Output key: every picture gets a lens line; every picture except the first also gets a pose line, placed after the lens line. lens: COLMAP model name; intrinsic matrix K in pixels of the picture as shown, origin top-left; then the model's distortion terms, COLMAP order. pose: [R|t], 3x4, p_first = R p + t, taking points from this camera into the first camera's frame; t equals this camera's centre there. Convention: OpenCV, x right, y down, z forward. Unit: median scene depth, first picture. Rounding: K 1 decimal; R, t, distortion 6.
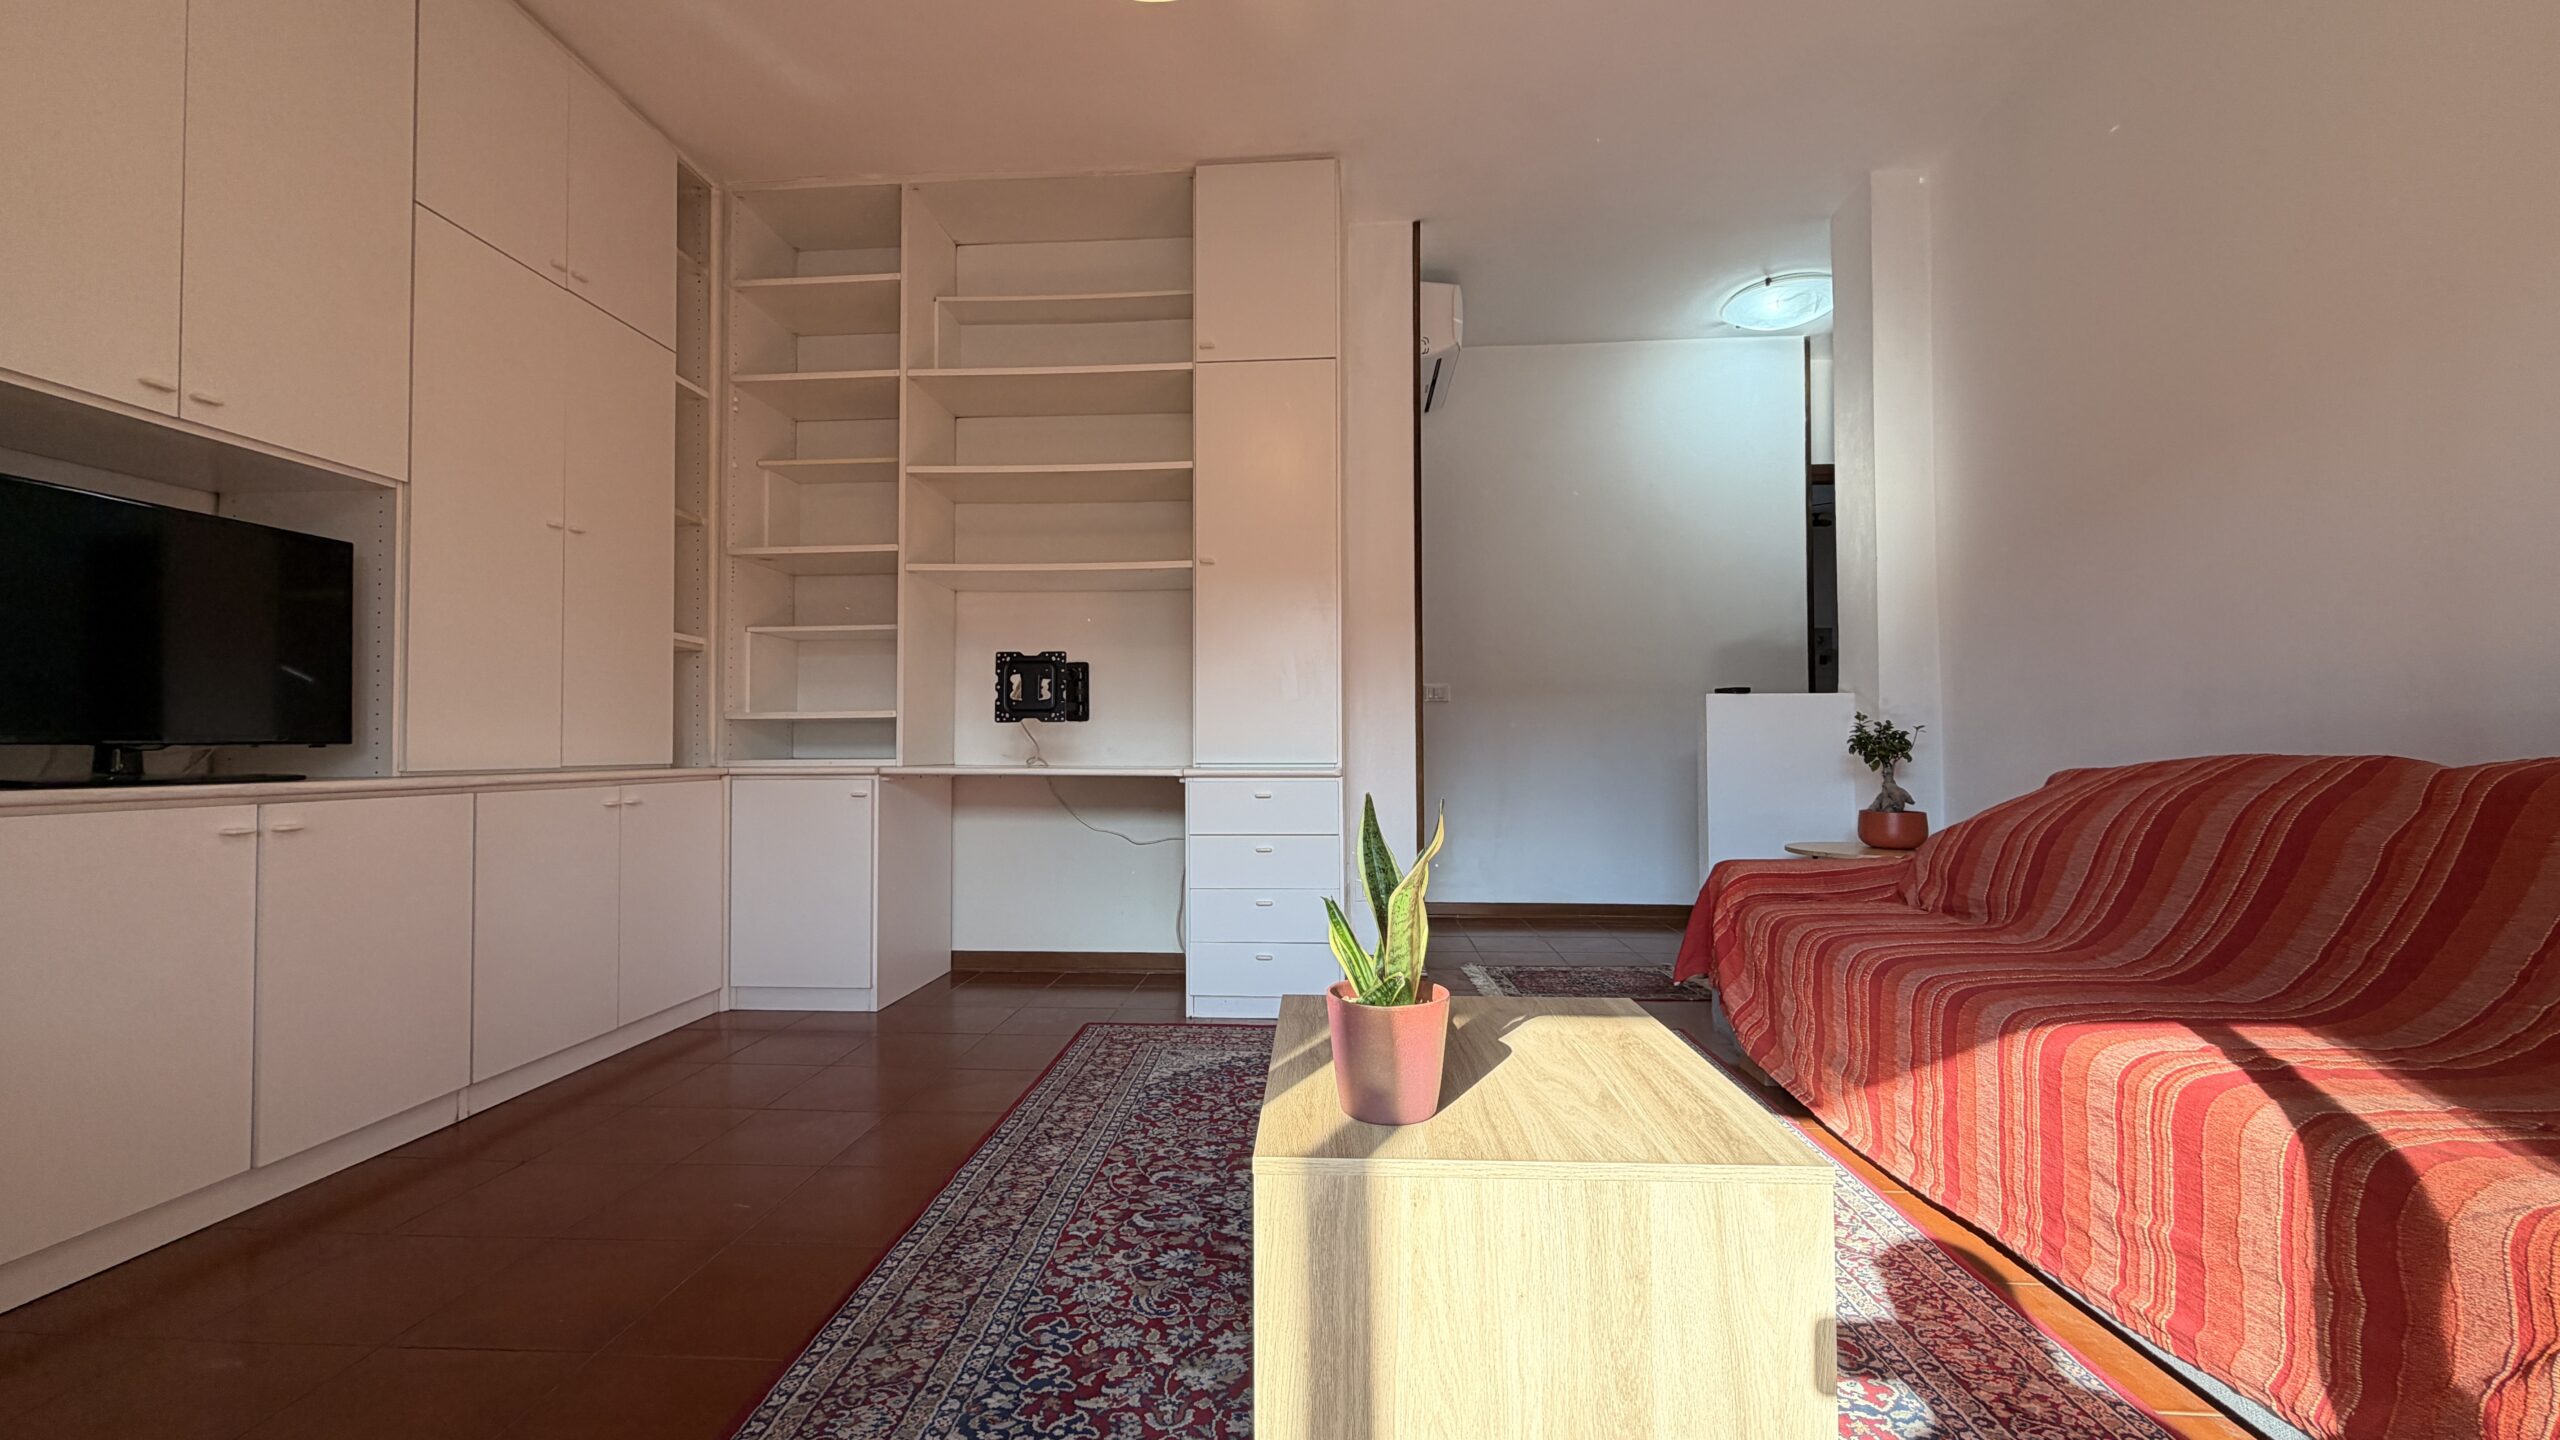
lens RADIAL K [[1020.3, 0, 1274.8], [0, 1020.3, 722.6], [0, 0, 1]] dist [-0.001939, 0.000792]
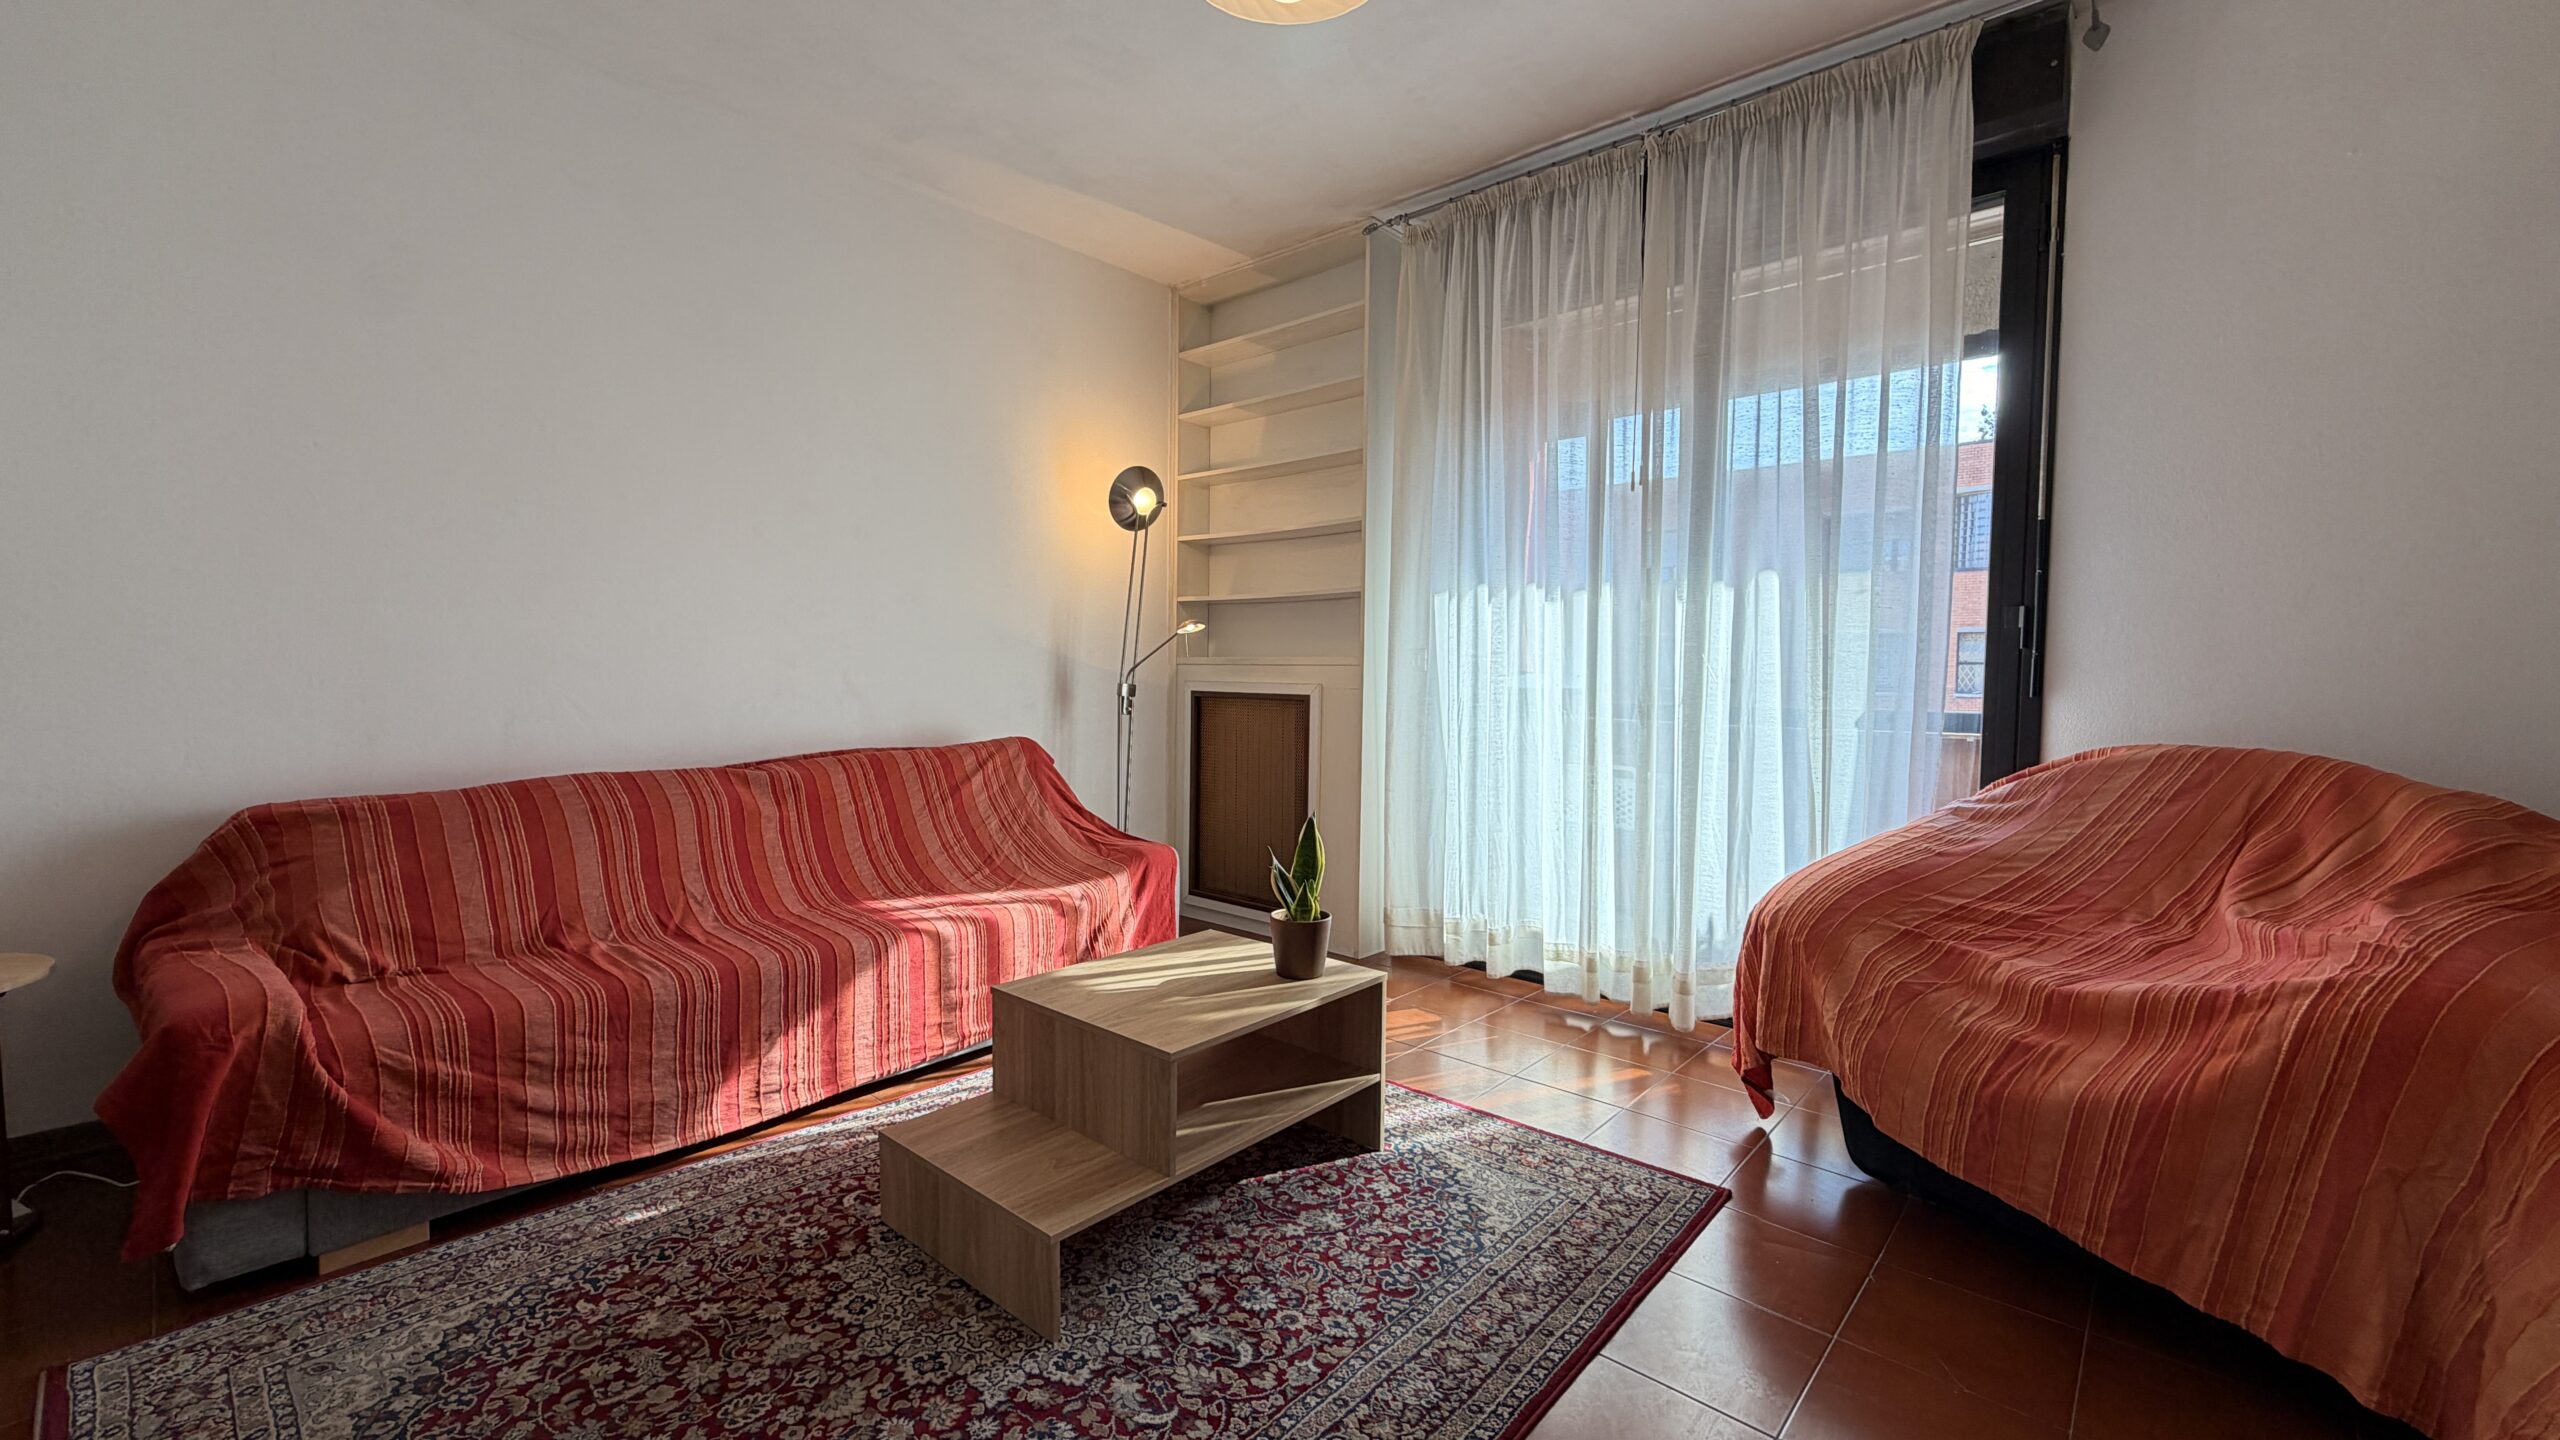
lens RADIAL K [[1020.3, 0, 1276.5], [0, 1020.3, 722.0], [0, 0, 1]] dist [-0.001939, 0.000792]
pose [[-0.785165, -0.037254, 0.618165, -0.555246], [-0.023890, 0.999268, 0.029877, -0.089469], [-0.618826, 0.008691, -0.785480, 1.344824]]
